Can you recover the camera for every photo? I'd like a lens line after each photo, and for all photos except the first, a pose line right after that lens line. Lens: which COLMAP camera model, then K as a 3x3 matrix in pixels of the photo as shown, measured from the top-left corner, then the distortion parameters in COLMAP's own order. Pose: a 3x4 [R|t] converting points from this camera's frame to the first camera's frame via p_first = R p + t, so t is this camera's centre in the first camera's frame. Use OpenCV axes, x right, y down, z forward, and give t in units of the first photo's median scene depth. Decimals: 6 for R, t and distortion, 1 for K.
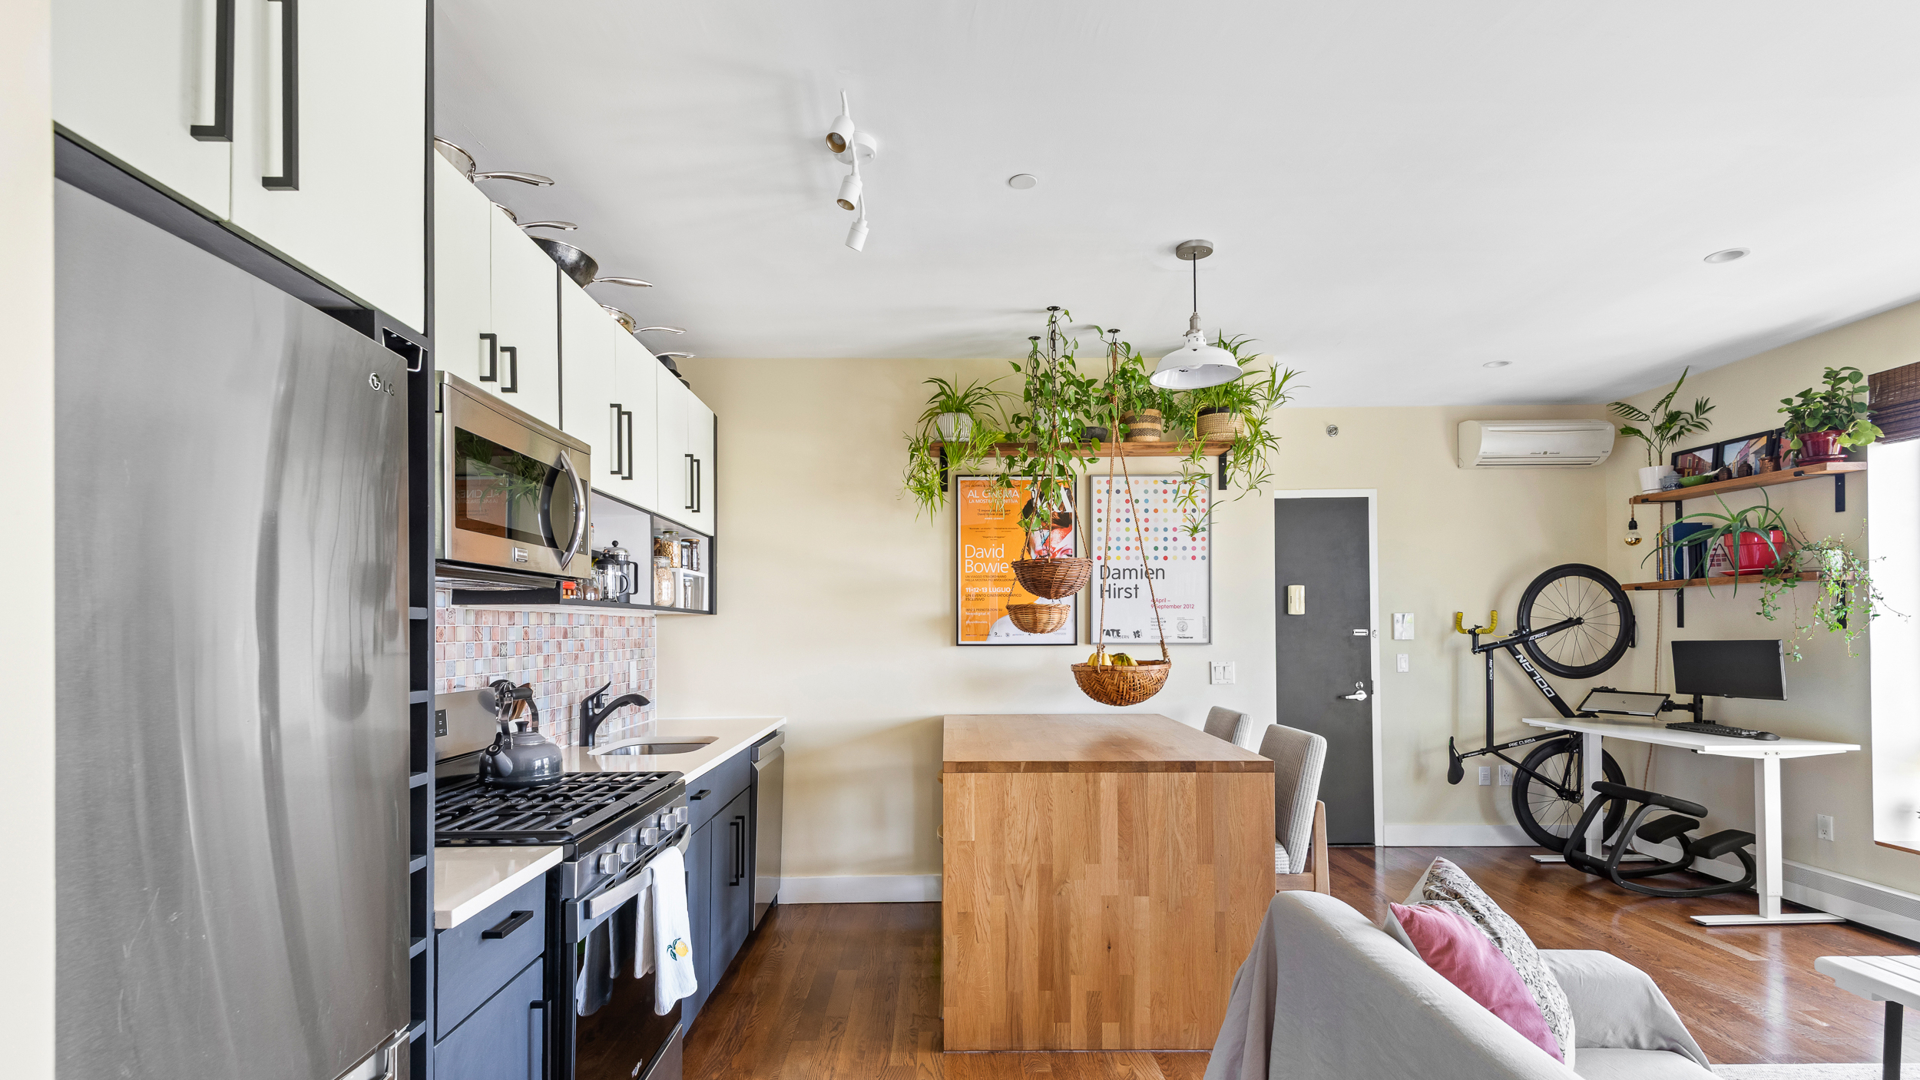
lens RADIAL K [[864.1, 0, 959.5], [0, 864.1, 621.4], [0, 0, 1]] dist [0.000428, -0.000087]
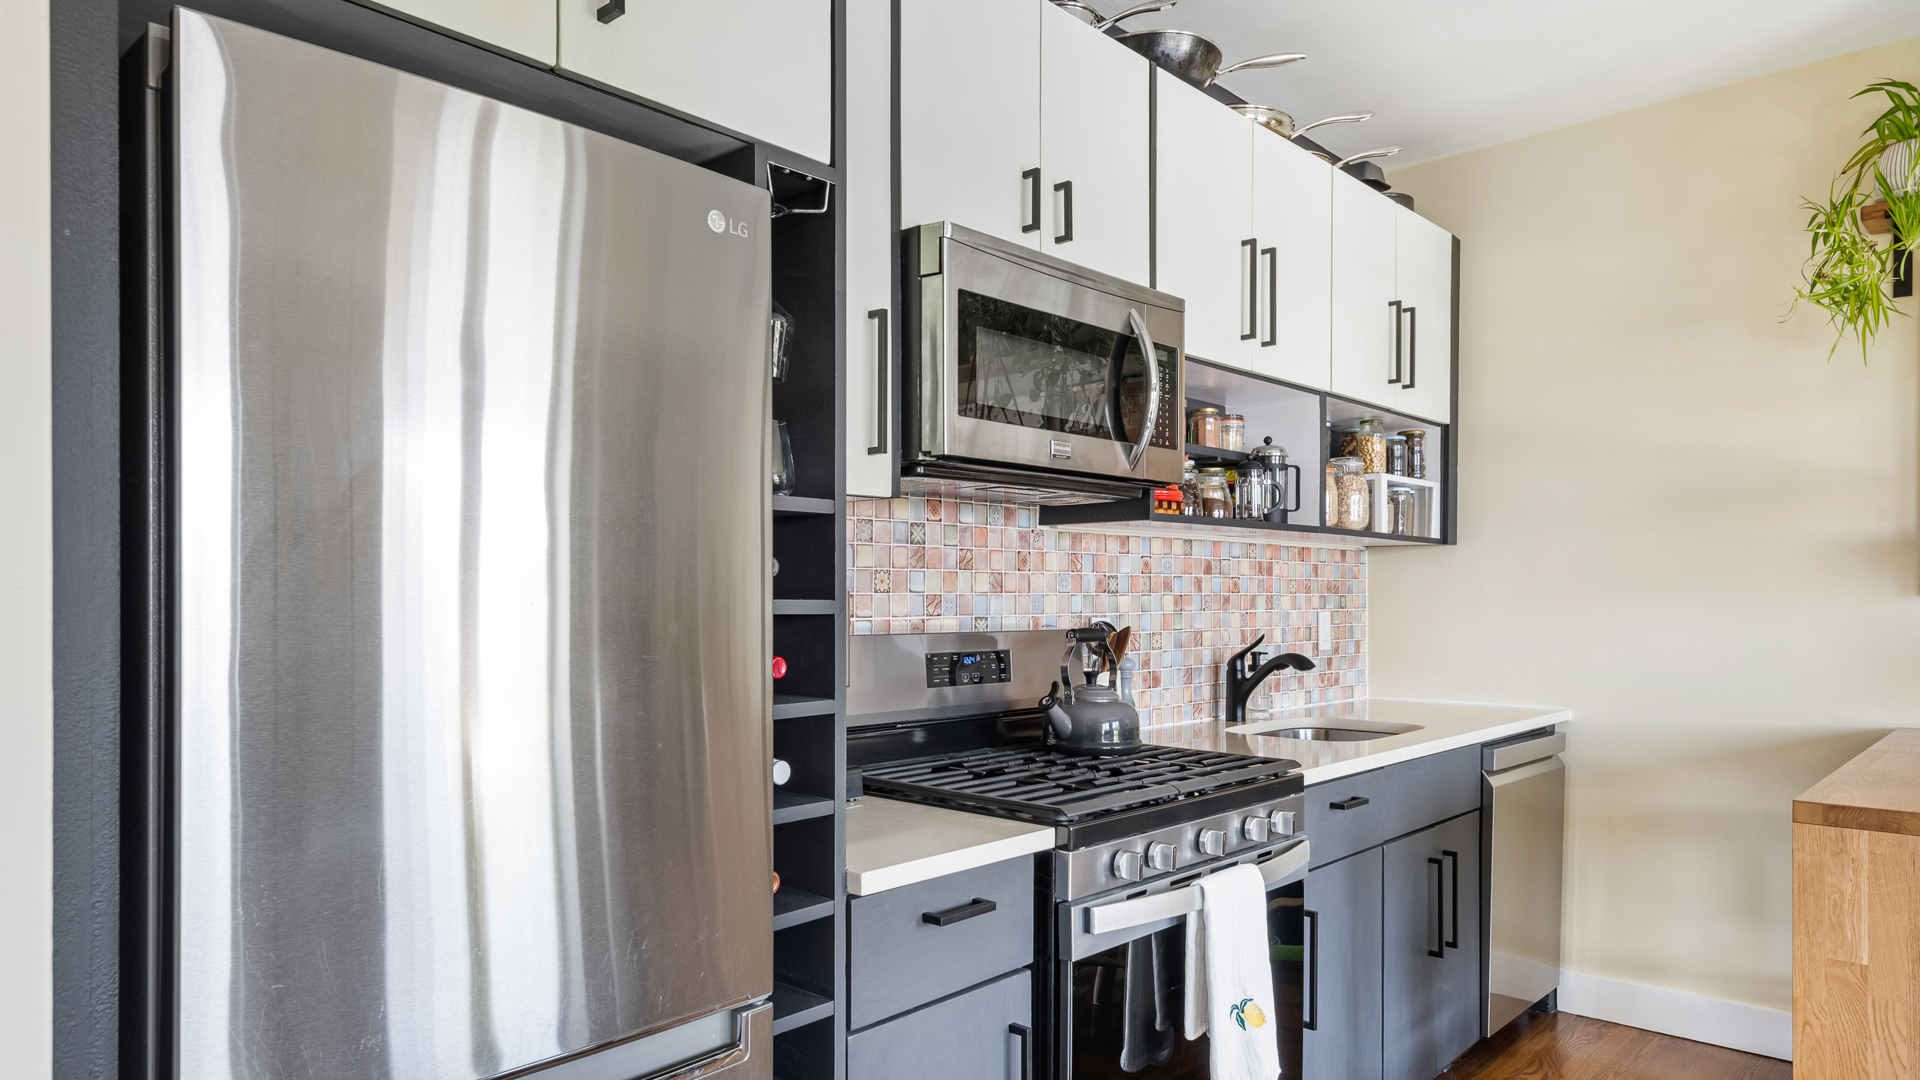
lens RADIAL K [[1200.1, 0, 960.4], [0, 1200.1, 595.0], [0, 0, 1]] dist [0.015255, -0.000425]
pose [[0.716639, 0.006587, -0.697414, 0.131660], [0.001132, 0.999943, 0.010607, 0.031295], [0.697444, -0.008391, 0.716590, 0.131842]]
